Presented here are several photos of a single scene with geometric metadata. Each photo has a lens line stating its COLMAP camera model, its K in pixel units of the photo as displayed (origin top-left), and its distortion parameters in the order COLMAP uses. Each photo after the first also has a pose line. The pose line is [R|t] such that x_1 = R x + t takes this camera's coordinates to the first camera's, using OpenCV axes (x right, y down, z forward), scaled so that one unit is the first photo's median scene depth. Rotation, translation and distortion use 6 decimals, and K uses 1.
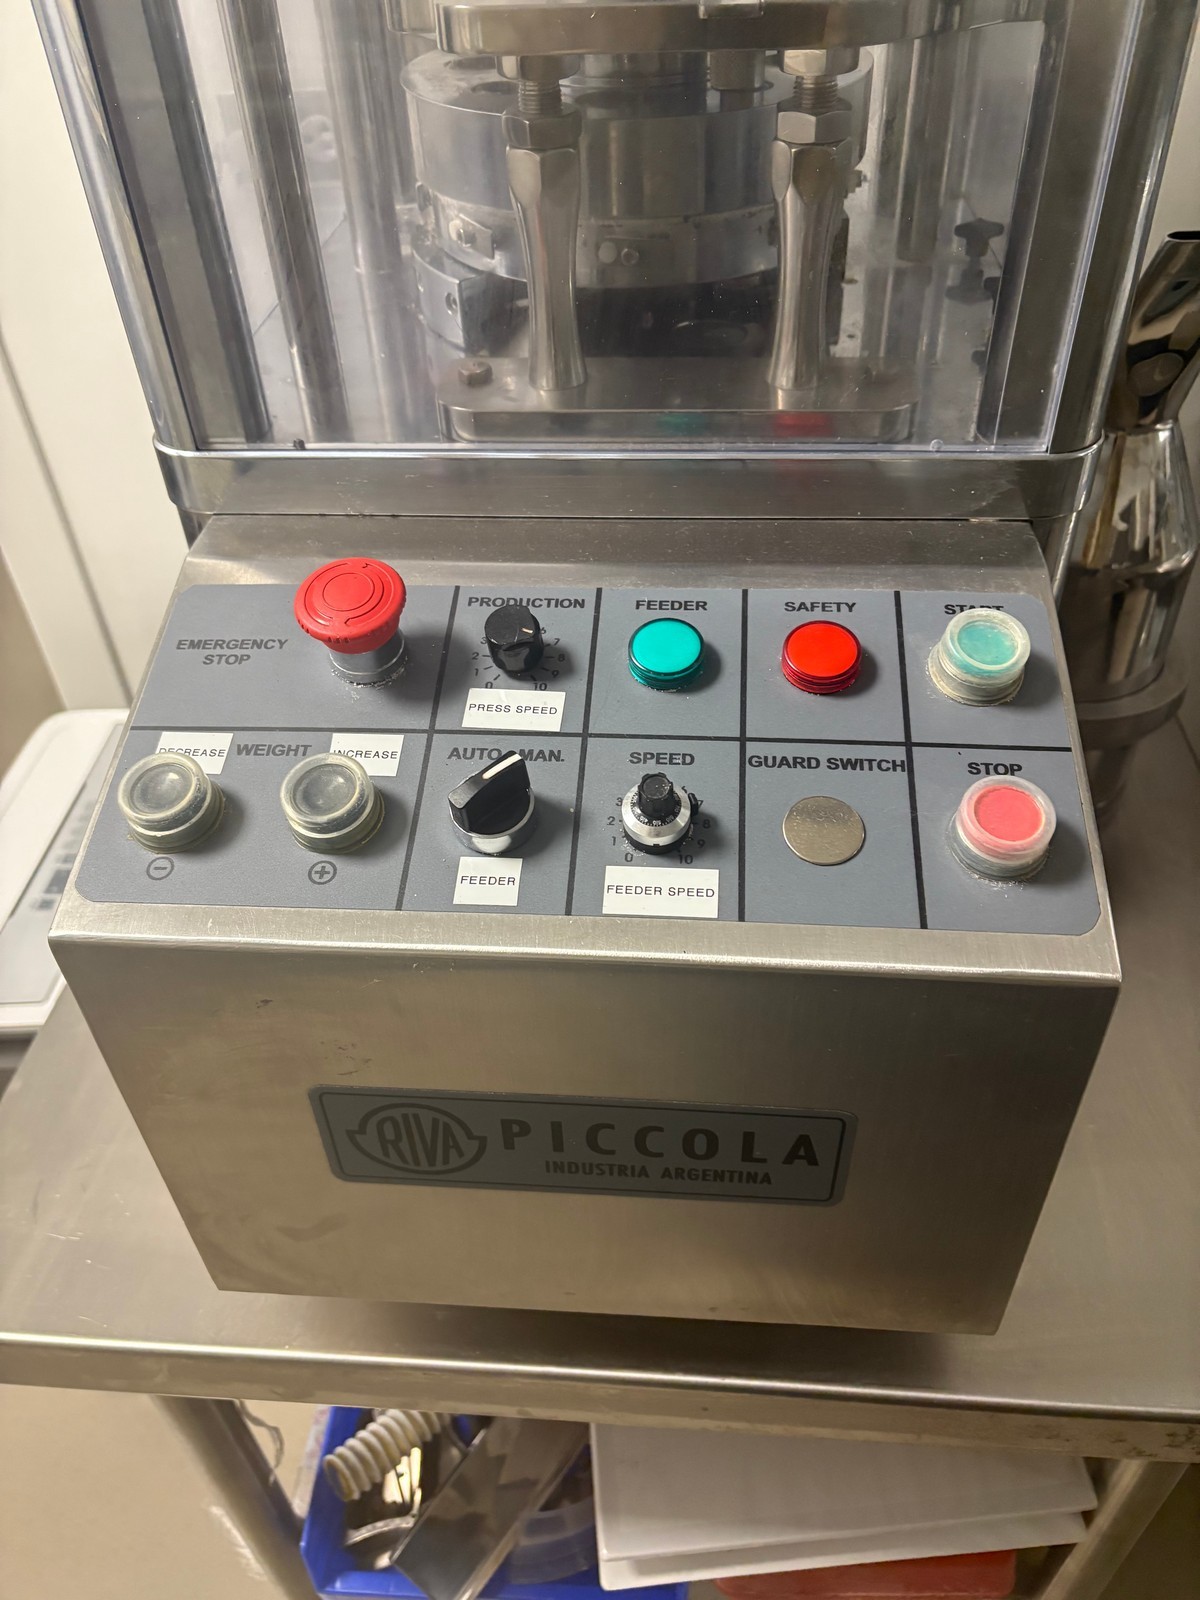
lens RADIAL K [[1180.2, 0, 610.8], [0, 1180.2, 773.8], [0, 0, 1]] dist [0.106909, -0.180902]
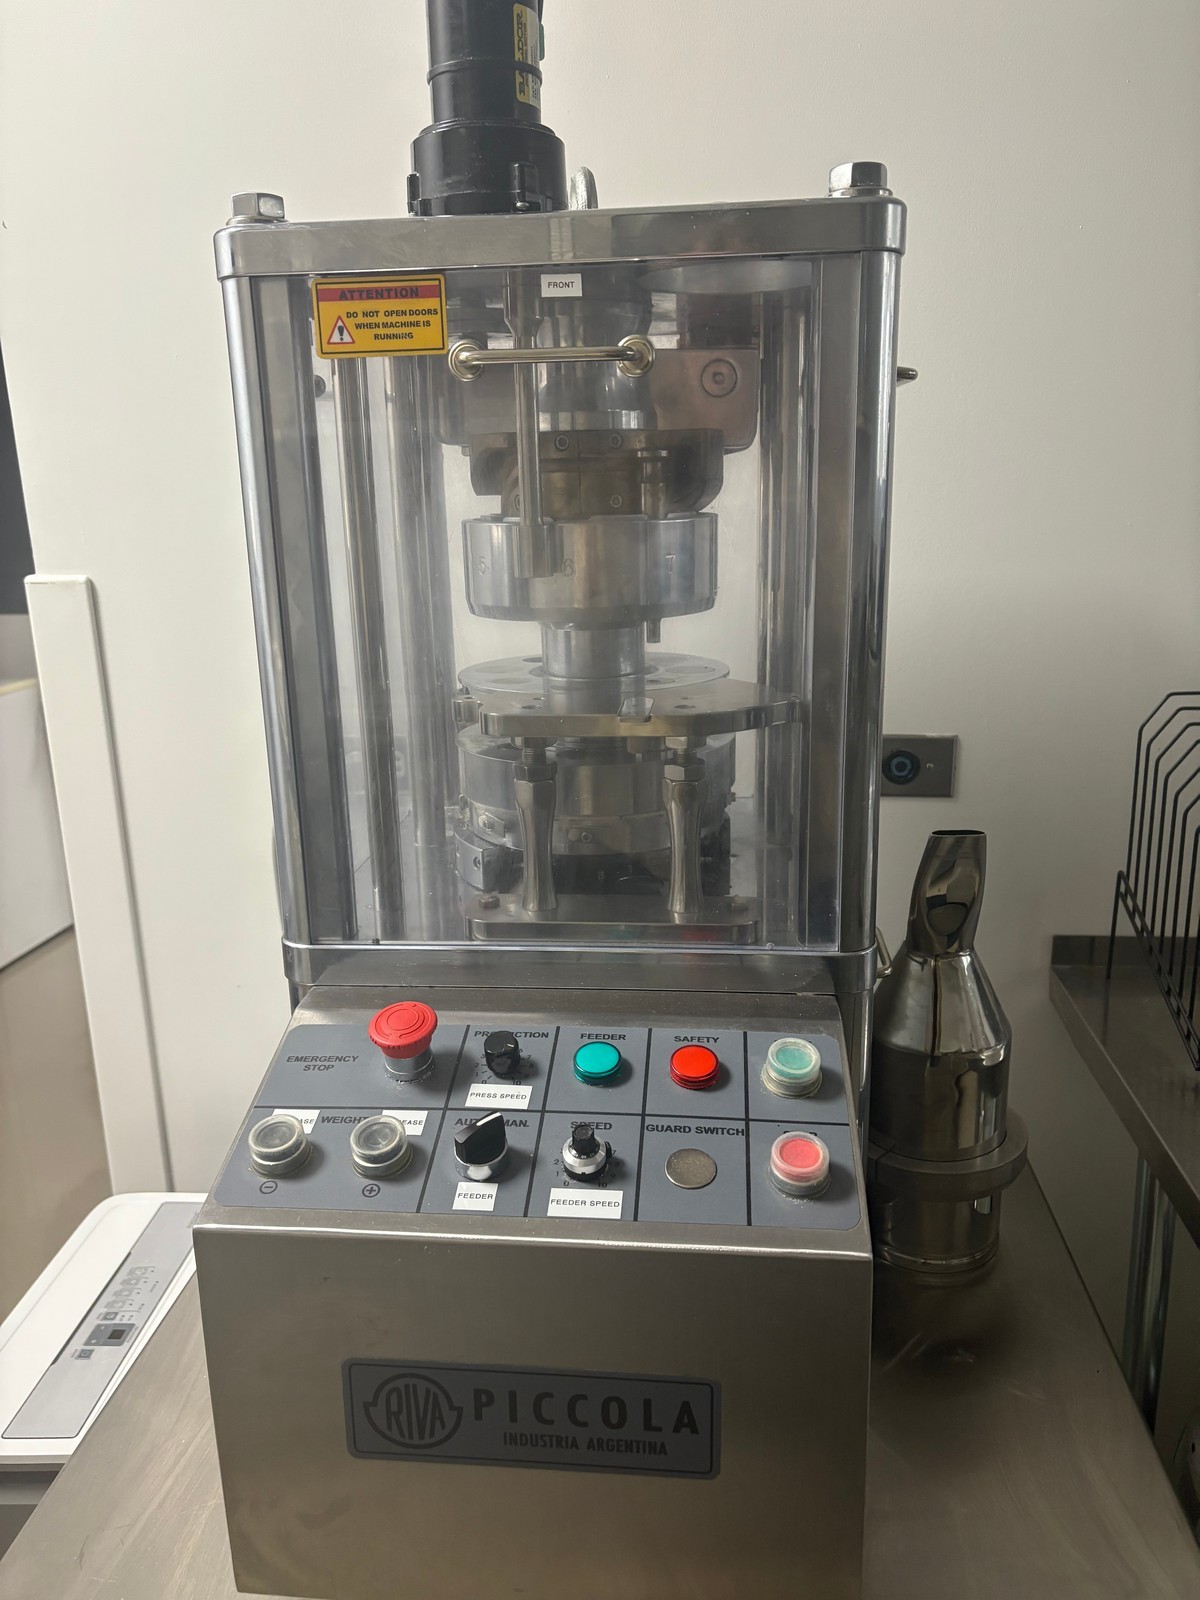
lens RADIAL K [[1218.6, 0, 600.0], [0, 1218.6, 800.0], [0, 0, 1]] dist [-0.004110, -0.000242]
pose [[0.999652, 0.014773, -0.021864, 0.079136], [-0.022754, 0.902195, -0.430728, 0.276495], [0.013363, 0.431076, 0.902217, -0.608728]]
